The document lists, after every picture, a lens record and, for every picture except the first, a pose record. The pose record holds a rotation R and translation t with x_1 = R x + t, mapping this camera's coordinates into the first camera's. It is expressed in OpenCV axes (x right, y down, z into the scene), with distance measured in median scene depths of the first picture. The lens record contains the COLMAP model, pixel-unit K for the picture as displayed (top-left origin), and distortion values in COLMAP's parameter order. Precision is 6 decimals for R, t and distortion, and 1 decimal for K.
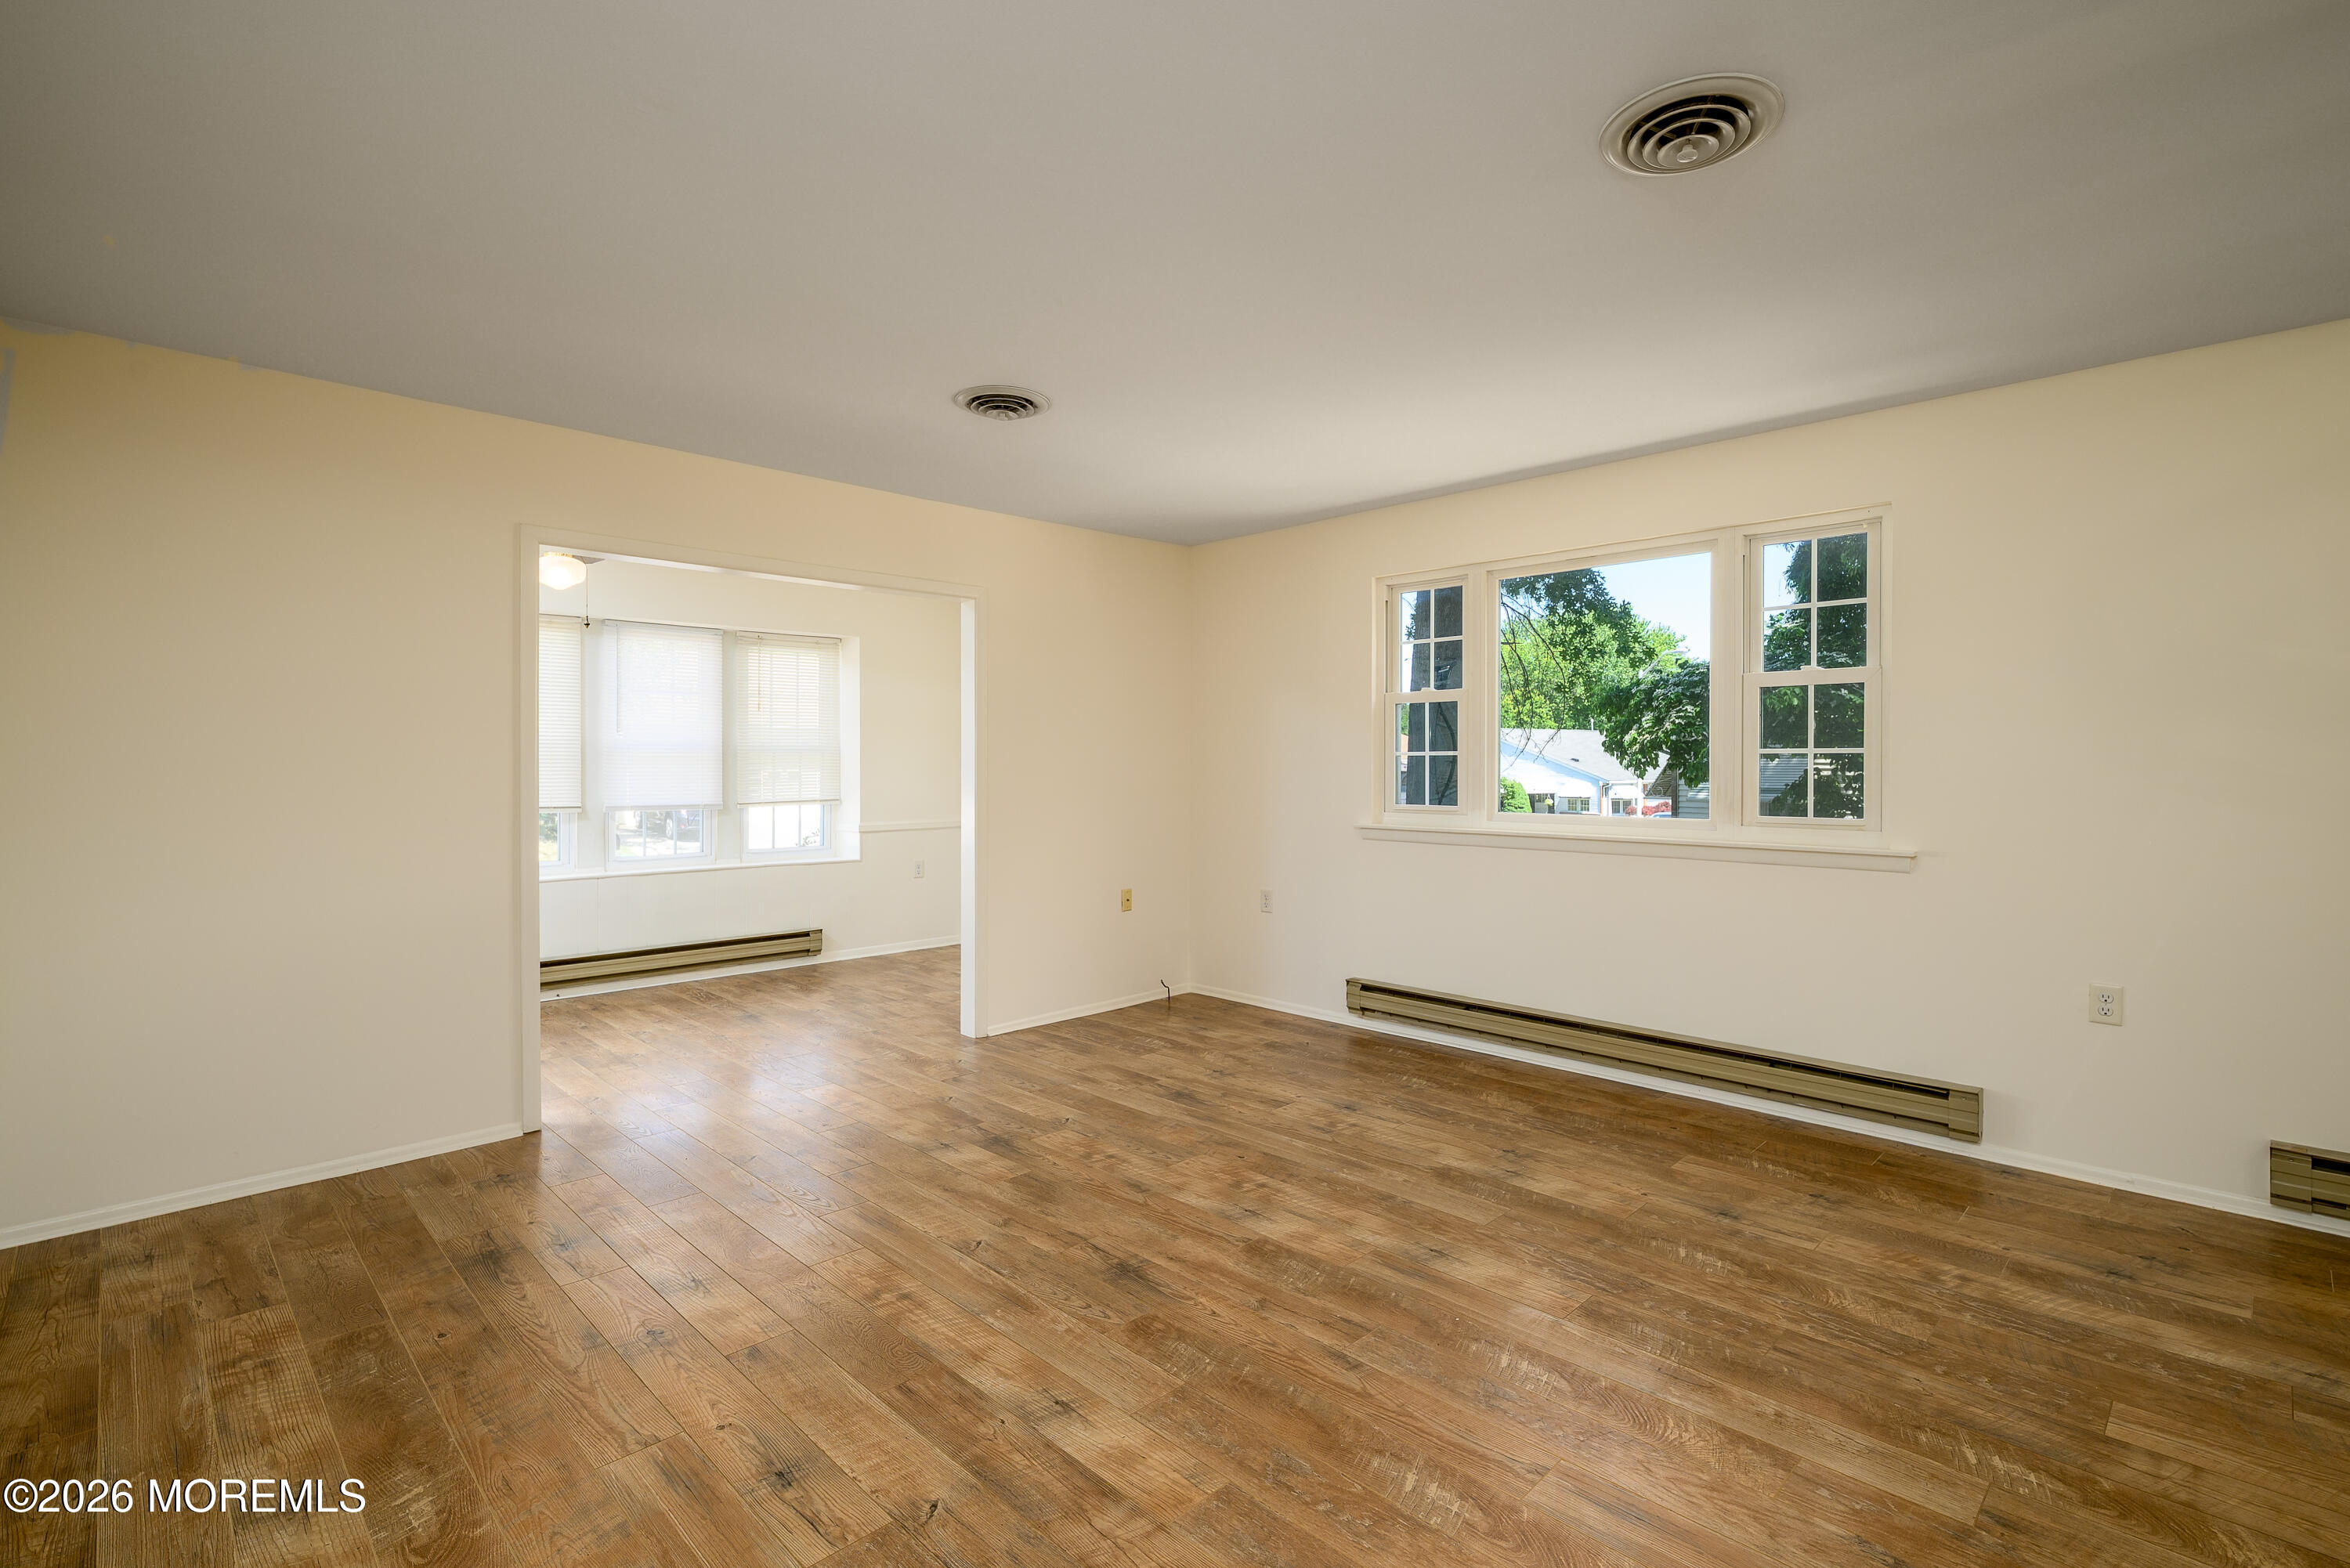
lens RADIAL K [[1081.4, 0, 1170.0], [0, 1081.4, 780.1], [0, 0, 1]] dist [-0.002129, 0.000058]
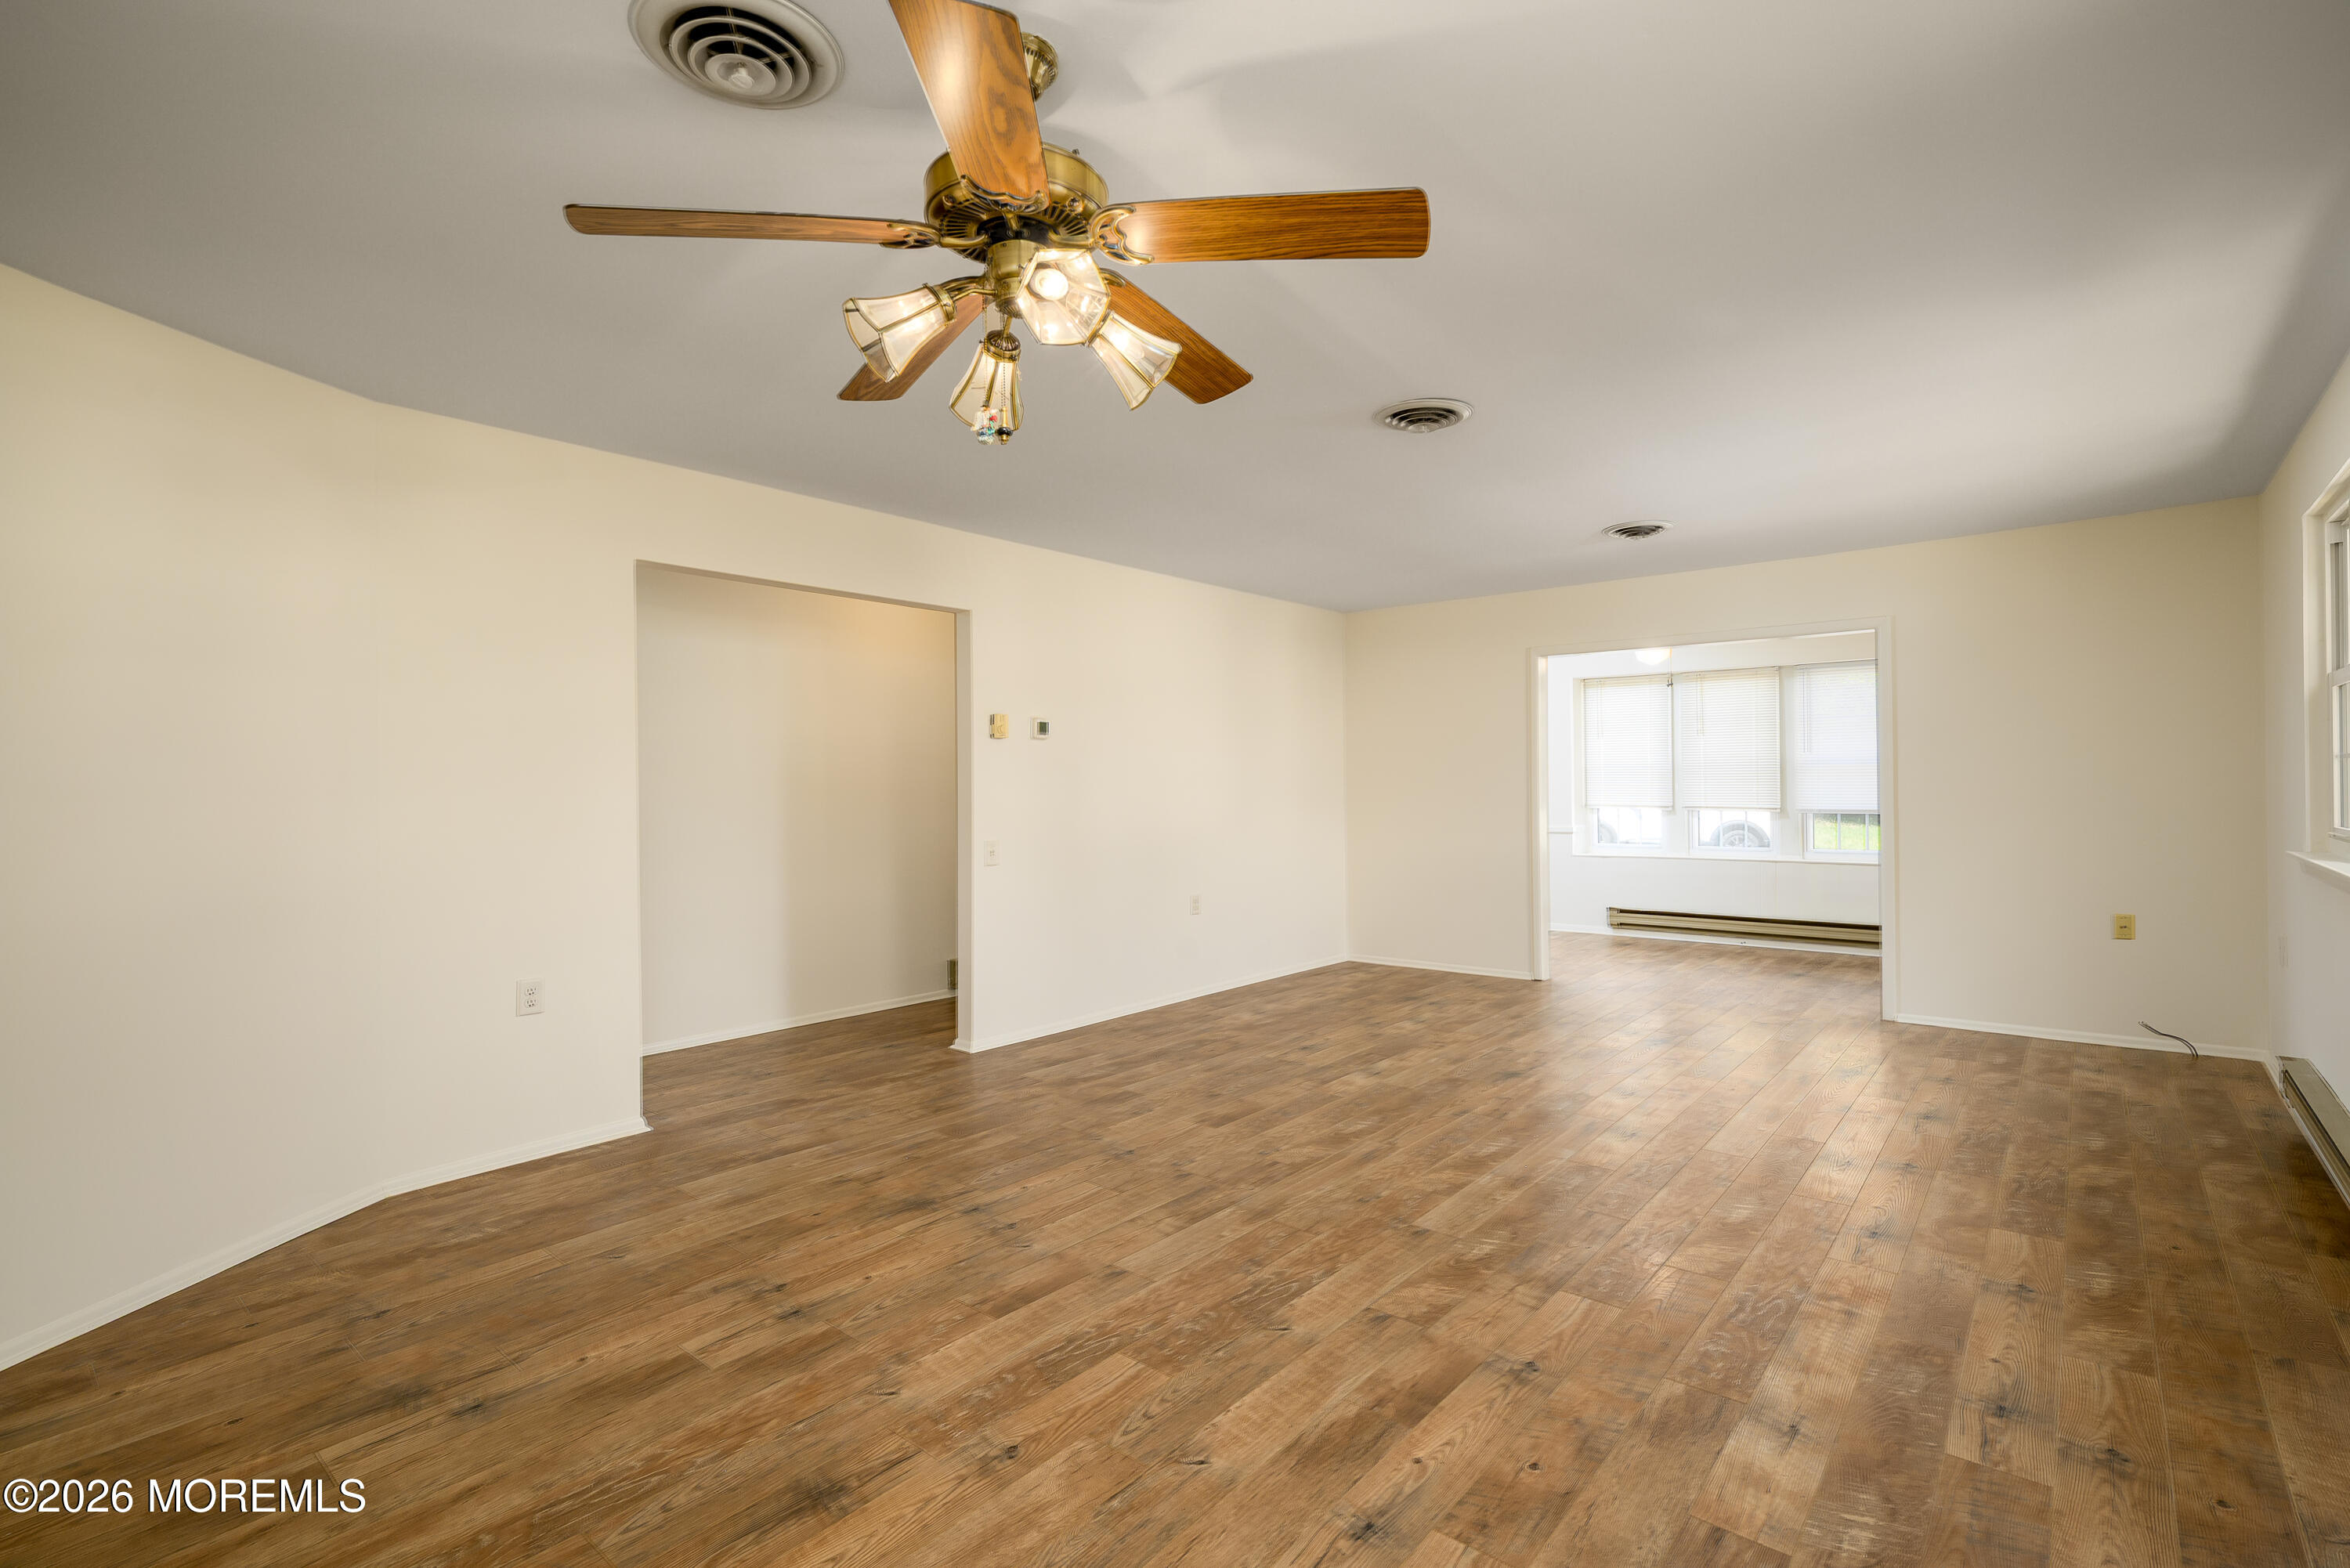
lens RADIAL K [[1081.4, 0, 1170.0], [0, 1081.4, 780.1], [0, 0, 1]] dist [-0.002129, 0.000058]
pose [[0.083905, -0.003449, -0.996468, 1.560373], [-0.006955, 0.999968, -0.004046, 0.000927], [0.996450, 0.007270, 0.083878, 0.307806]]
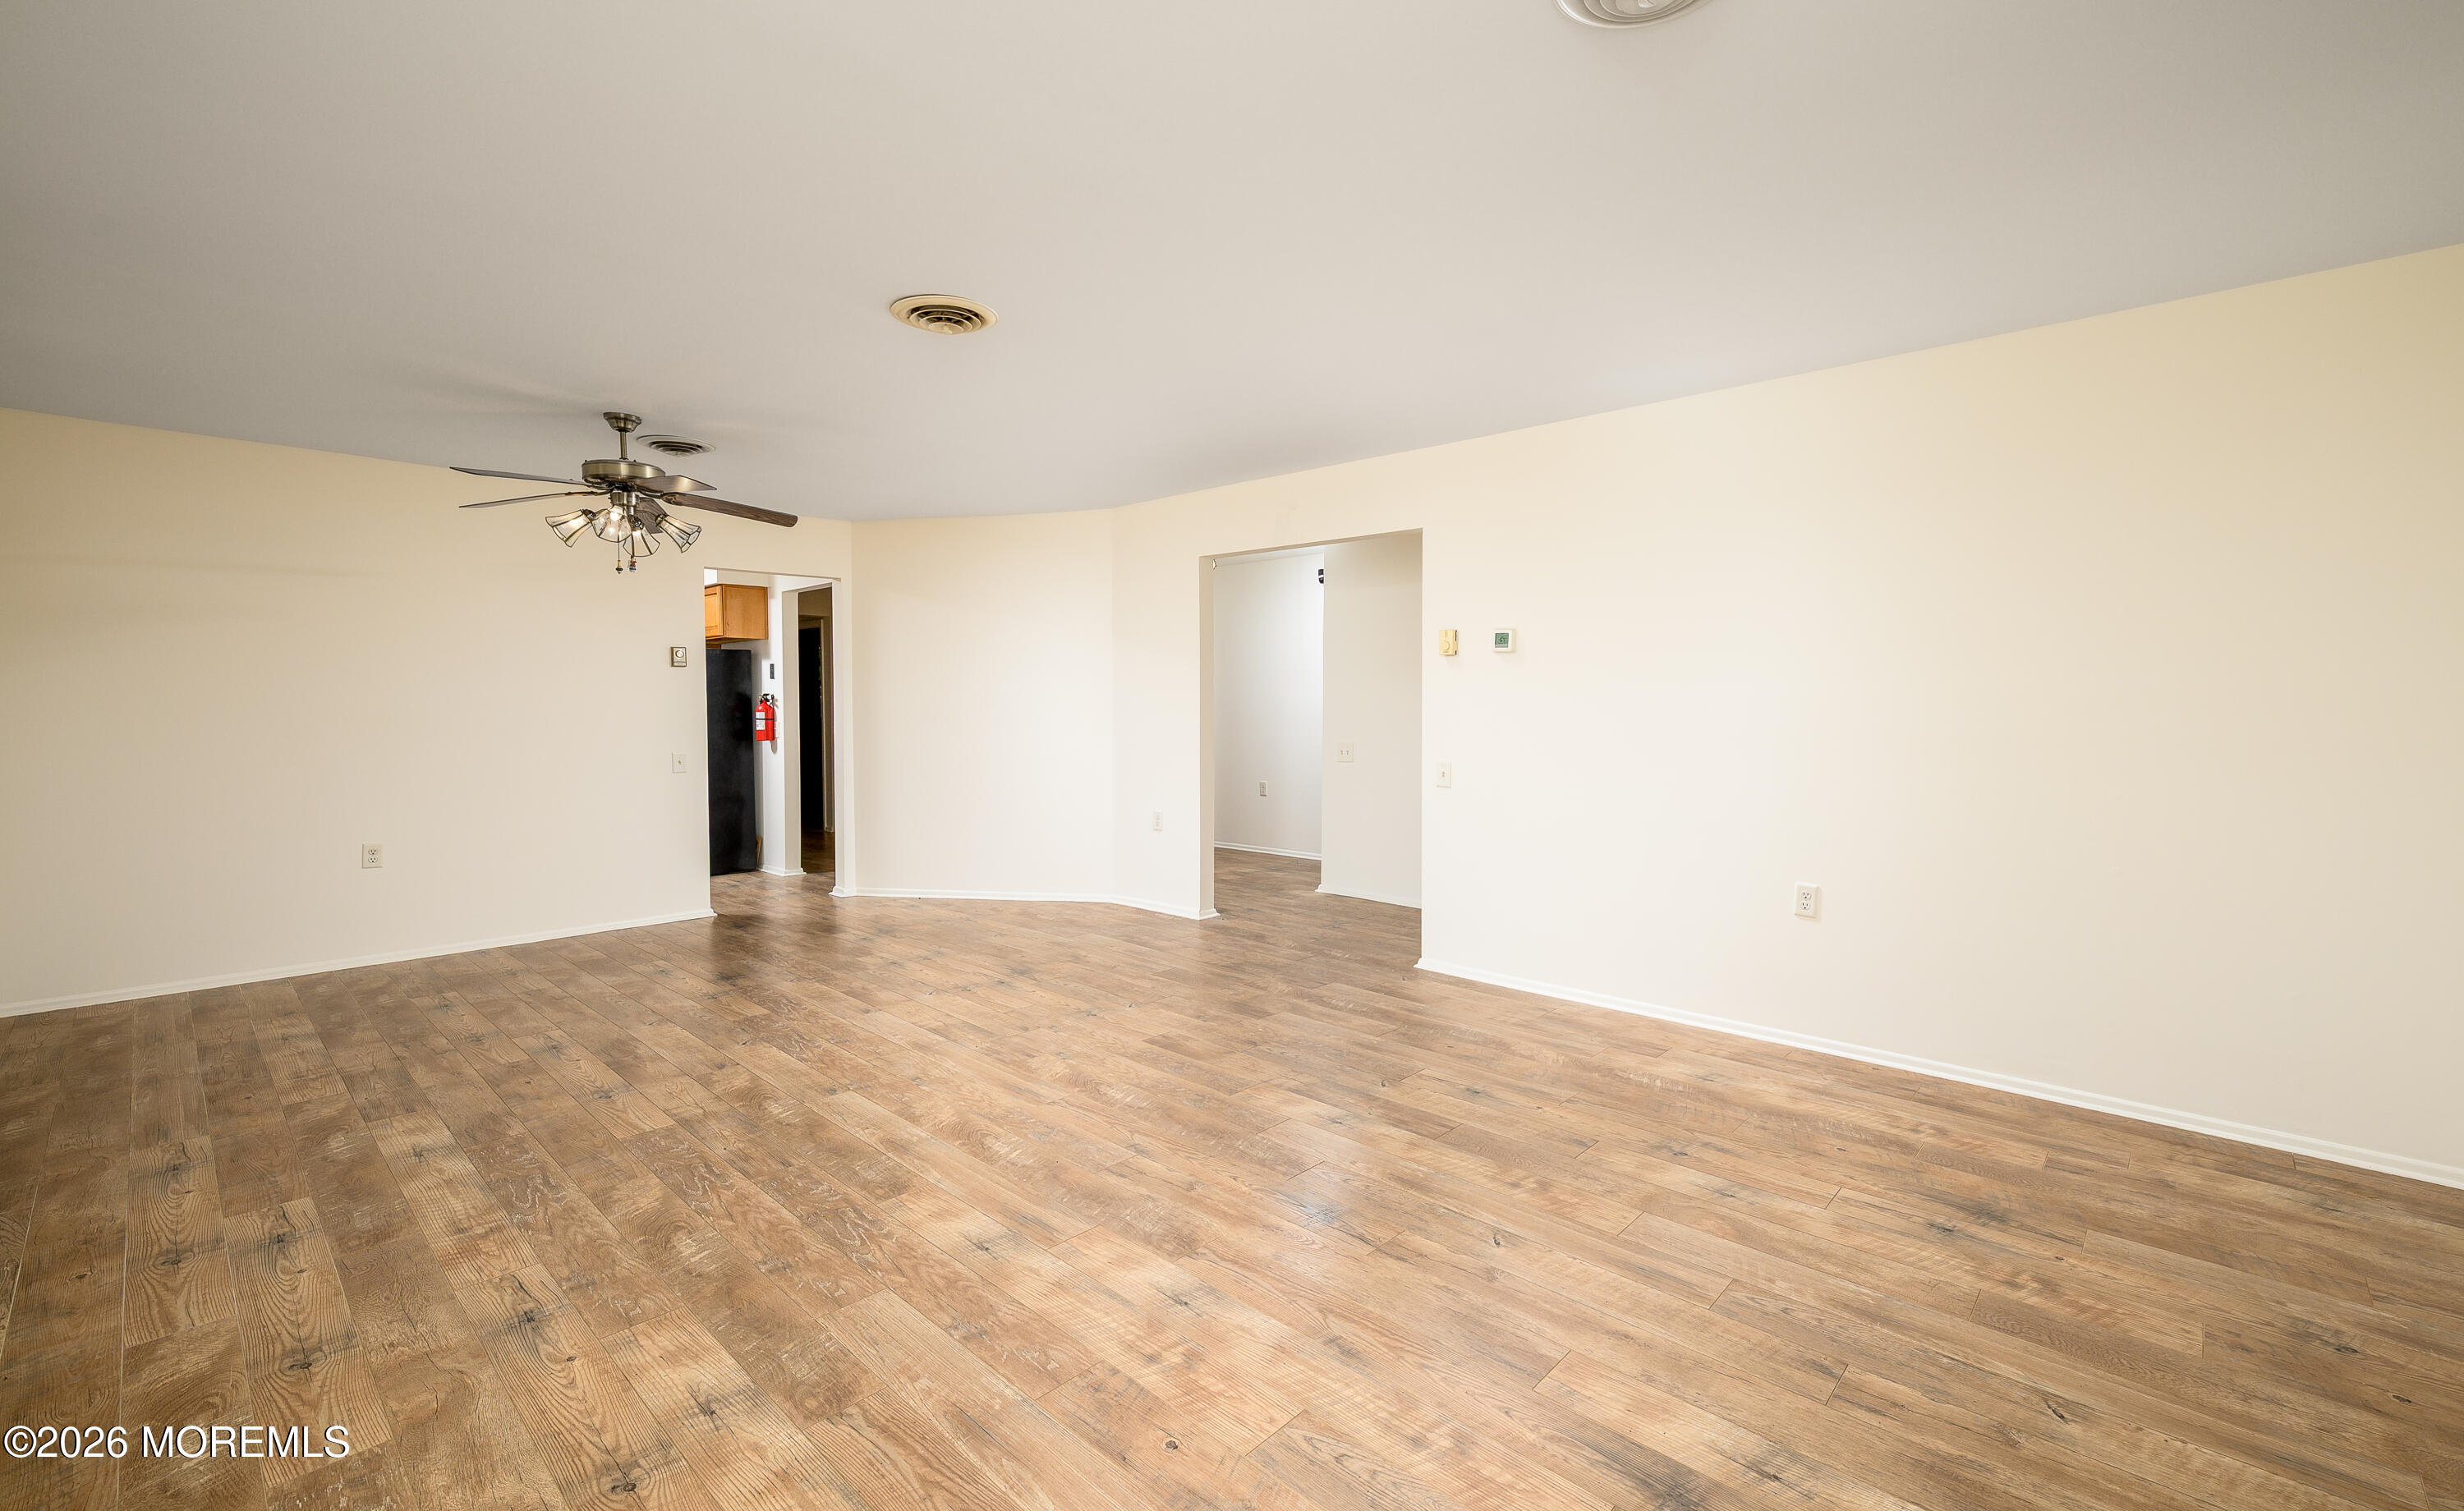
lens RADIAL K [[1014.1, 0, 1268.6], [0, 1014.1, 719.3], [0, 0, 1]] dist [-0.001116, -0.000076]
pose [[-0.998557, 0.001193, -0.053697, 0.055574], [-0.000599, 0.999444, 0.033345, -0.028312], [0.053707, 0.033329, -0.998000, 1.847759]]
